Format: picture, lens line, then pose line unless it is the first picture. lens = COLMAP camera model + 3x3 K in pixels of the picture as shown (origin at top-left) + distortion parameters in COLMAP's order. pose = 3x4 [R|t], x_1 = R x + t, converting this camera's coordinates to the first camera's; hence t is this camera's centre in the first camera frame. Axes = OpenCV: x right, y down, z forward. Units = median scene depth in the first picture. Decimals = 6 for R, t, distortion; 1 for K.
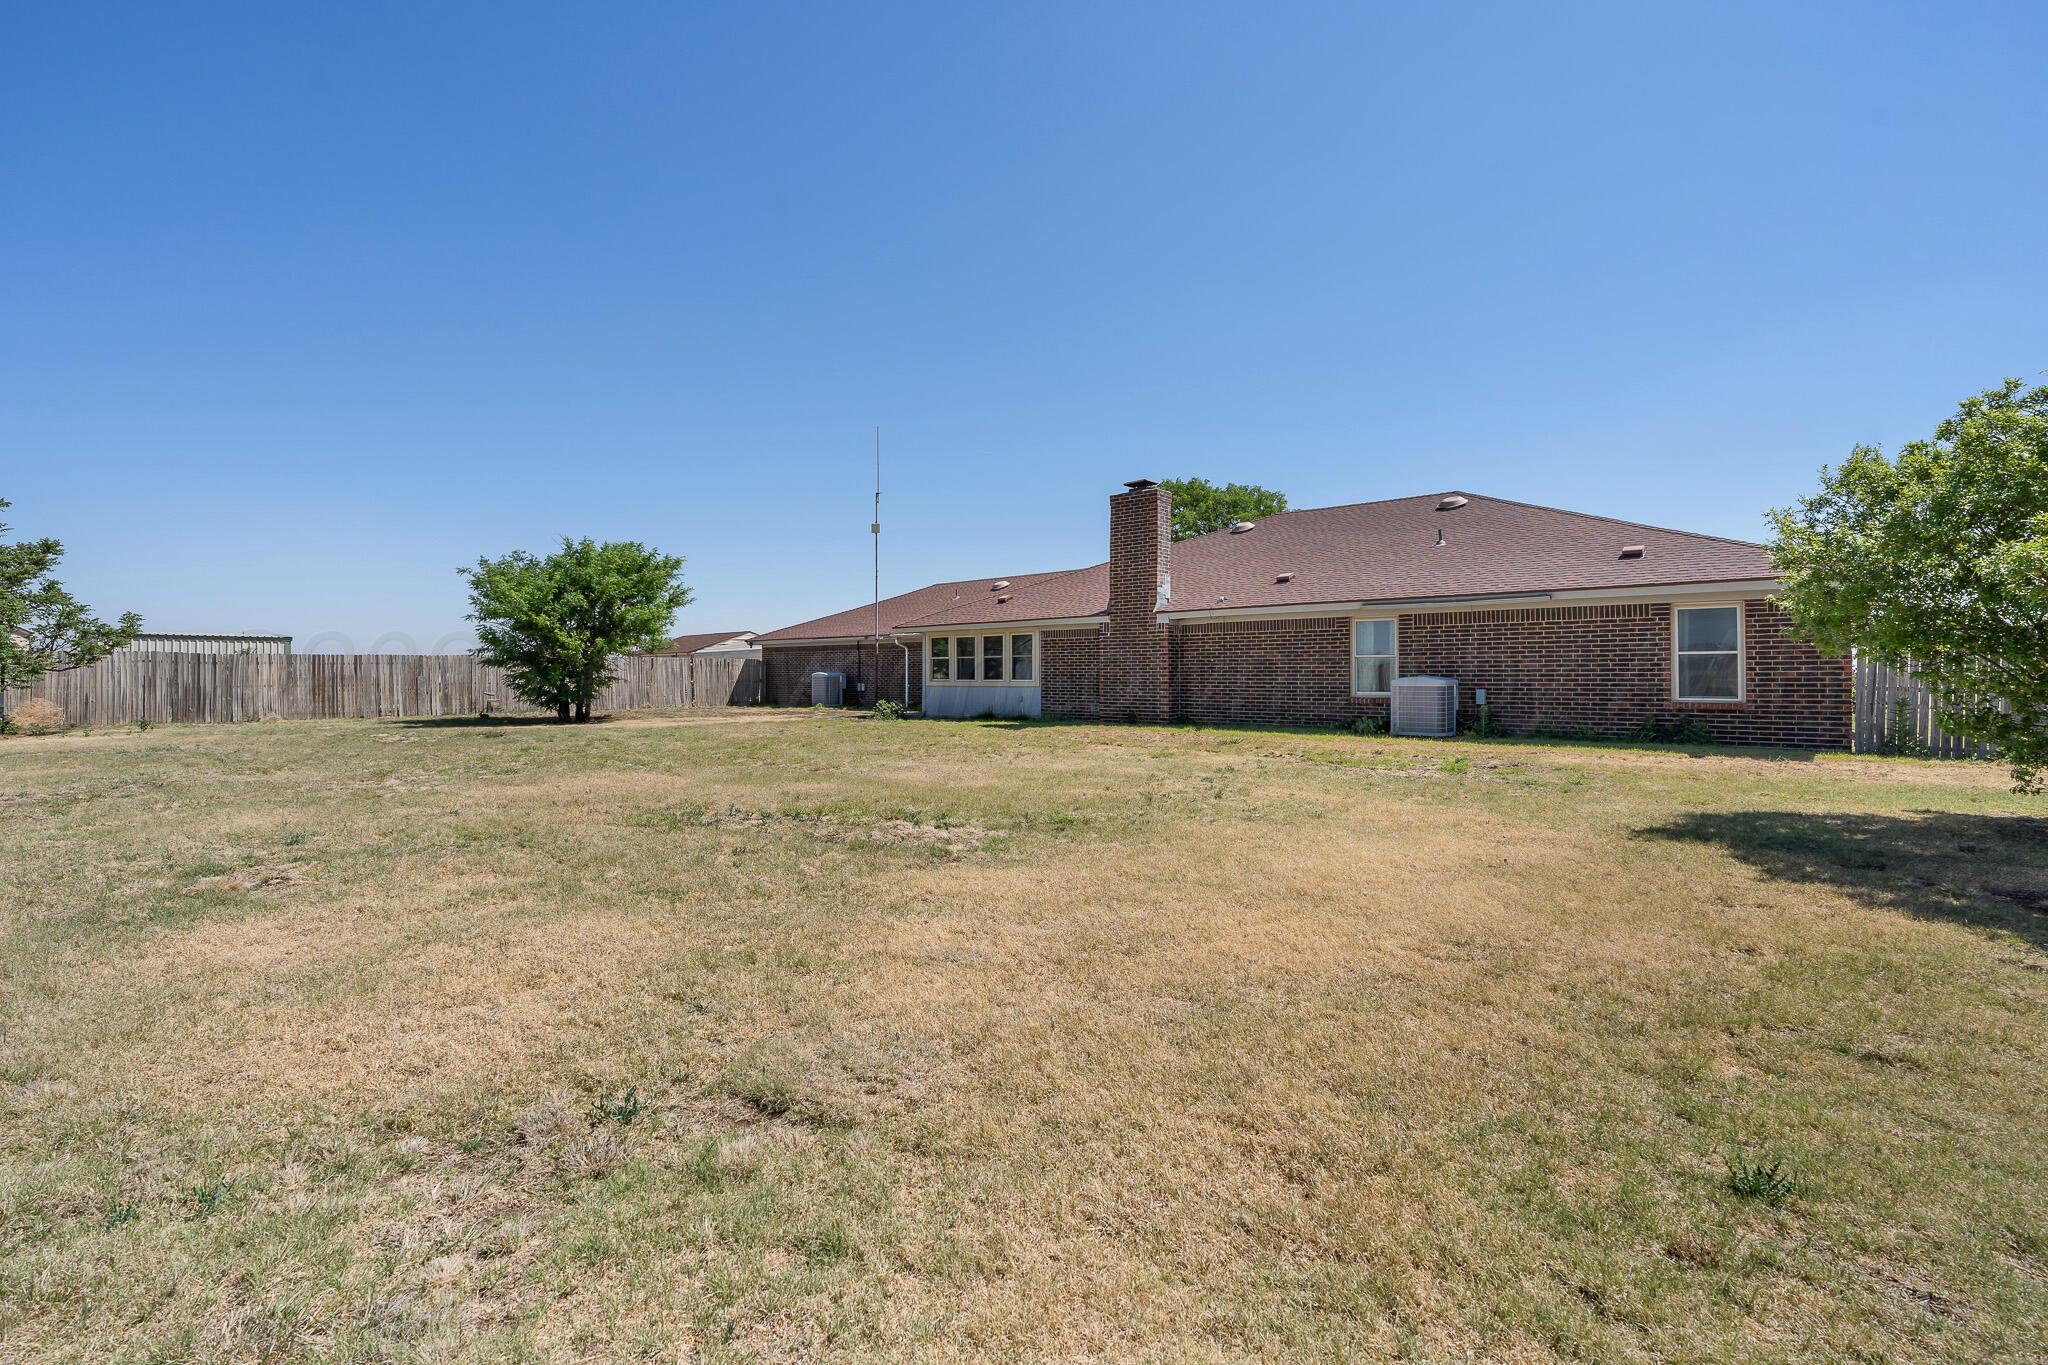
lens RADIAL K [[907.9, 0, 1020.2], [0, 907.9, 681.6], [0, 0, 1]] dist [-0.003526, -0.000035]
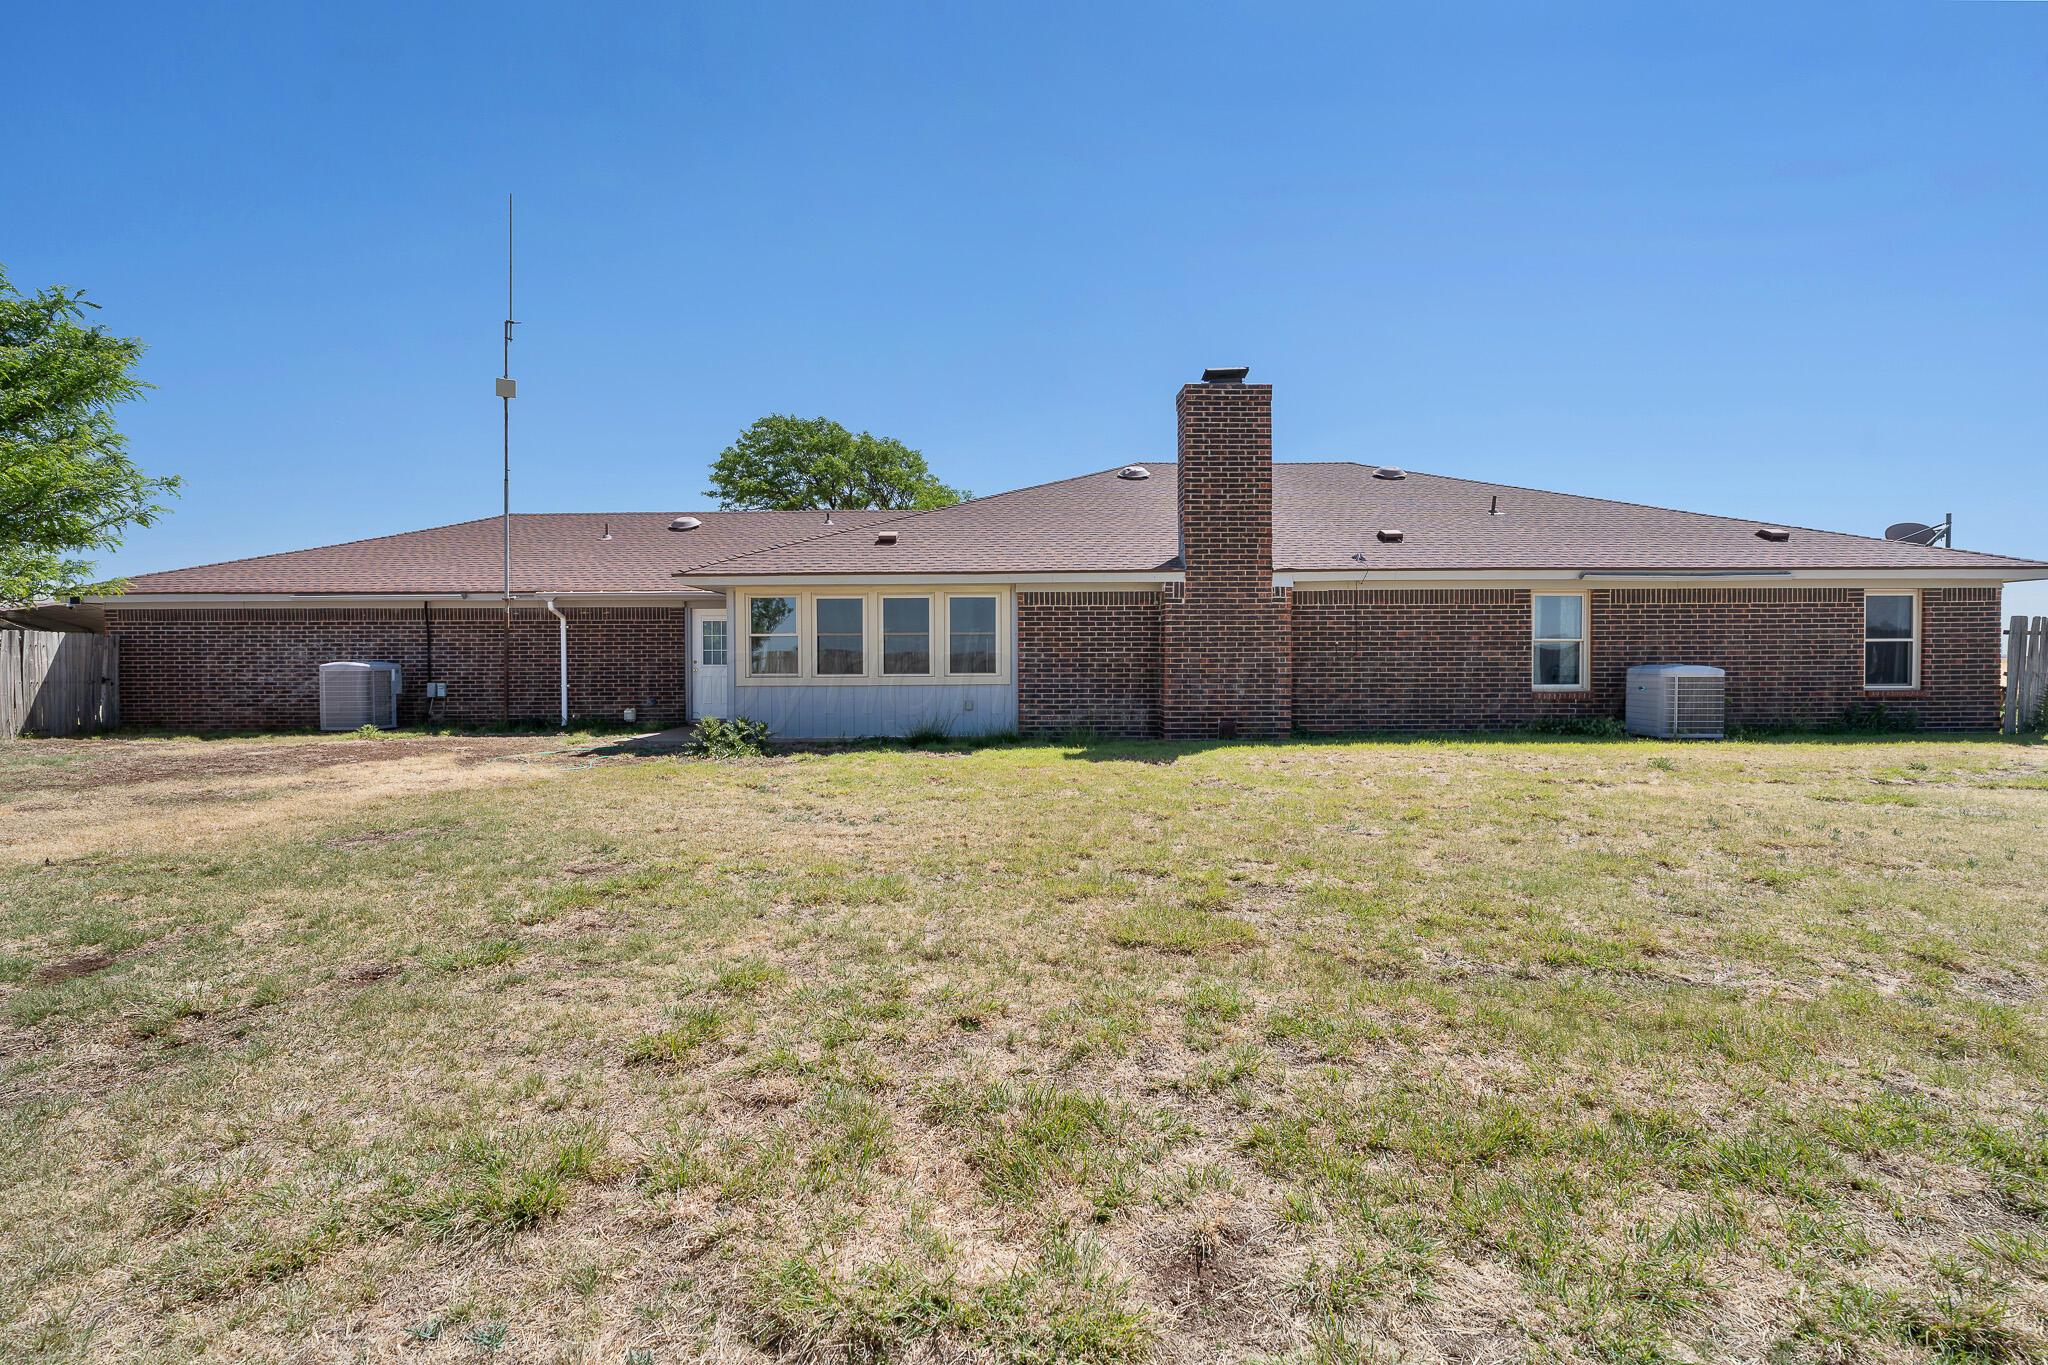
lens RADIAL K [[907.9, 0, 1026.0], [0, 907.9, 669.0], [0, 0, 1]] dist [-0.003526, -0.000035]
pose [[0.752994, -0.005671, 0.658003, -0.372538], [0.008375, 0.999964, -0.000966, -0.004411], [-0.657974, 0.006238, 0.753015, 0.543980]]
